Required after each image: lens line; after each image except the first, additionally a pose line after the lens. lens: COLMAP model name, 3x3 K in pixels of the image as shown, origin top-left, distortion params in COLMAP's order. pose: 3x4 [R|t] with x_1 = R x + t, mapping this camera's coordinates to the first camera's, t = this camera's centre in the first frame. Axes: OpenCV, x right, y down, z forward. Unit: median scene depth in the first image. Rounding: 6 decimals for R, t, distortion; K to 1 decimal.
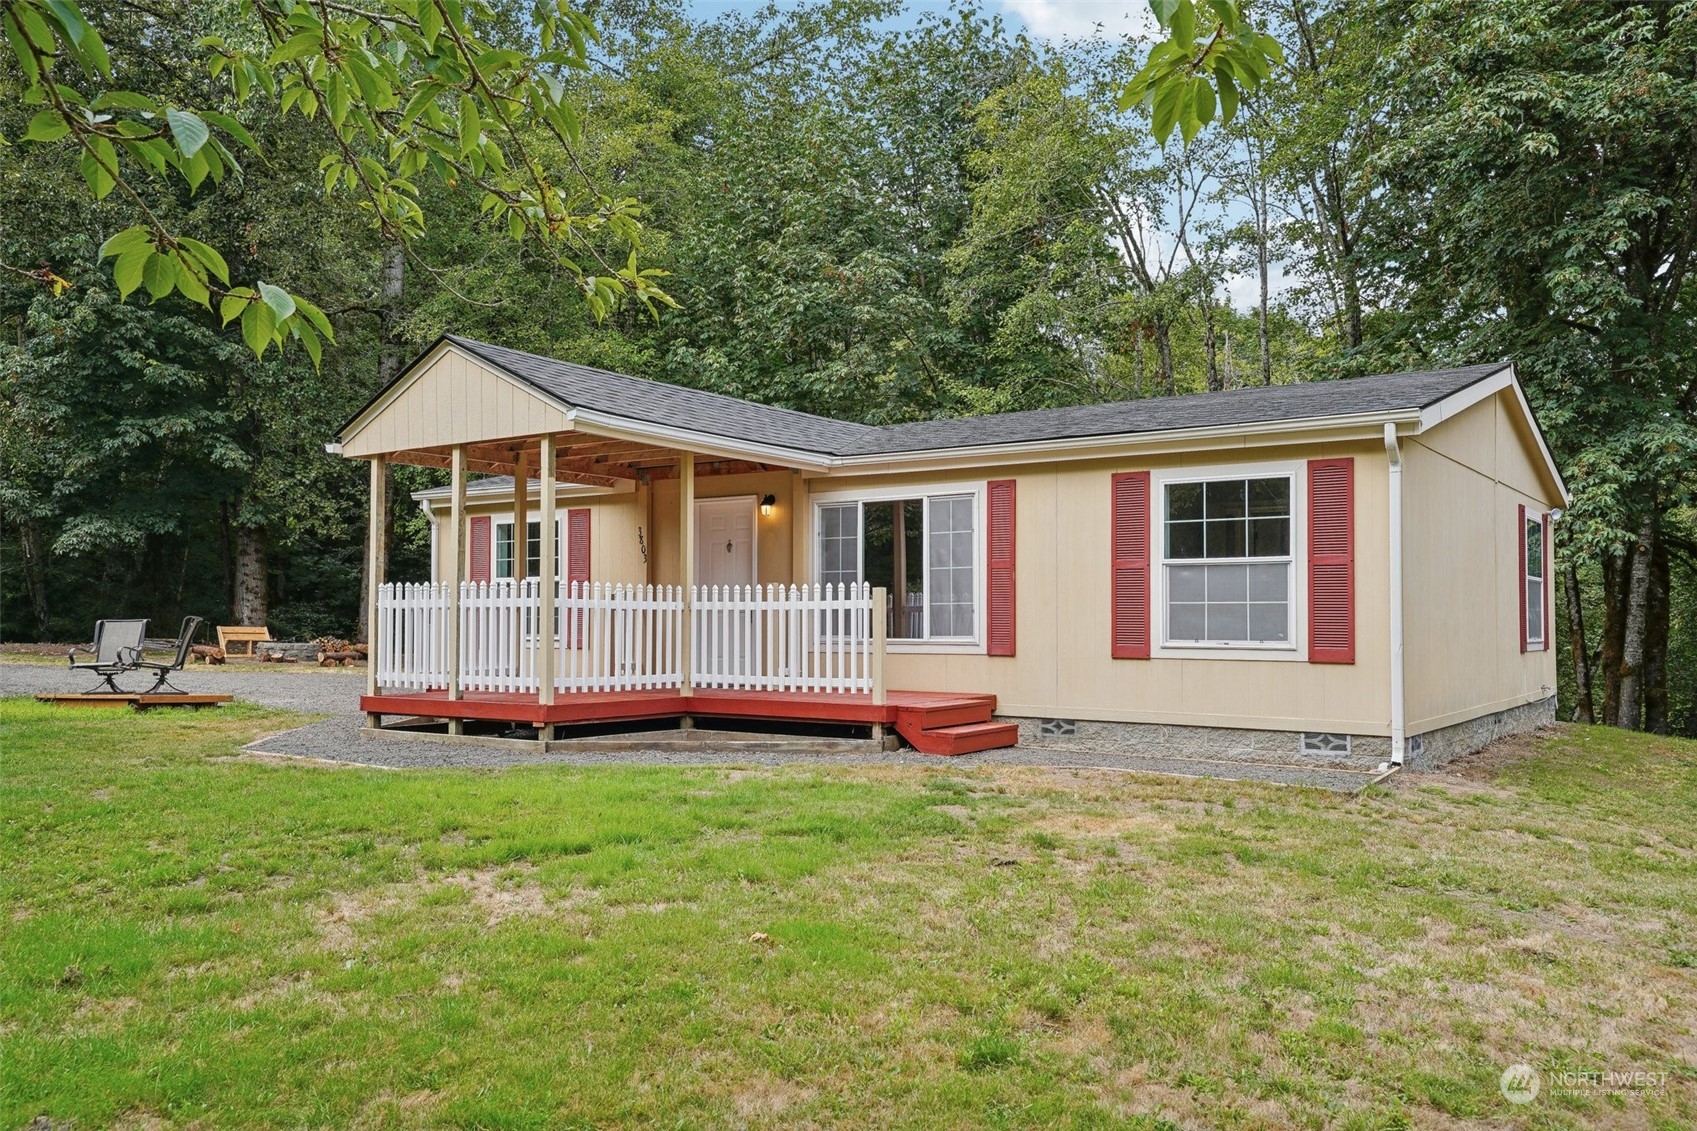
lens RADIAL K [[1309.9, 0, 848.5], [0, 1309.9, 565.5], [0, 0, 1]] dist [0.068596, 0.005845]
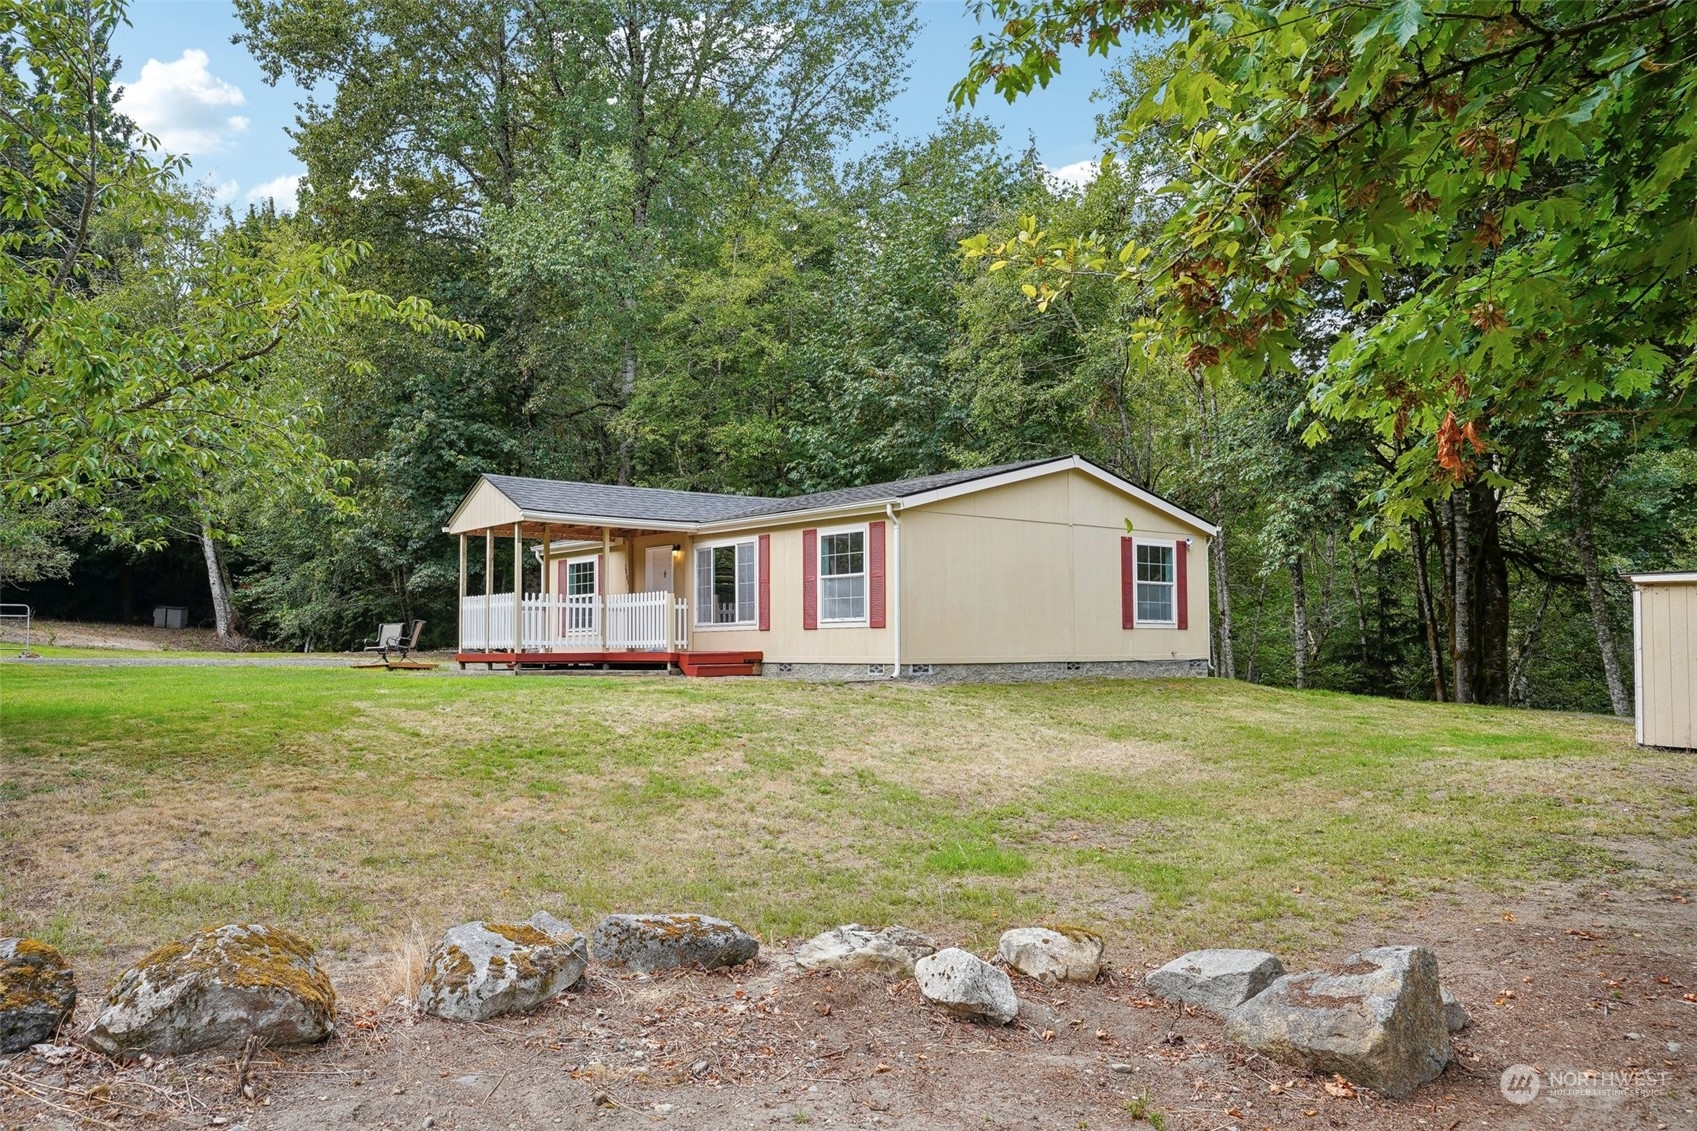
lens RADIAL K [[1347.8, 0, 848.5], [0, 1347.8, 565.5], [0, 0, 1]] dist [-0.009126, 0.001618]
pose [[0.961981, -0.024817, -0.271985, 0.731892], [0.019080, 0.999537, -0.023717, 0.024682], [0.272447, 0.017626, 0.962009, -0.771098]]
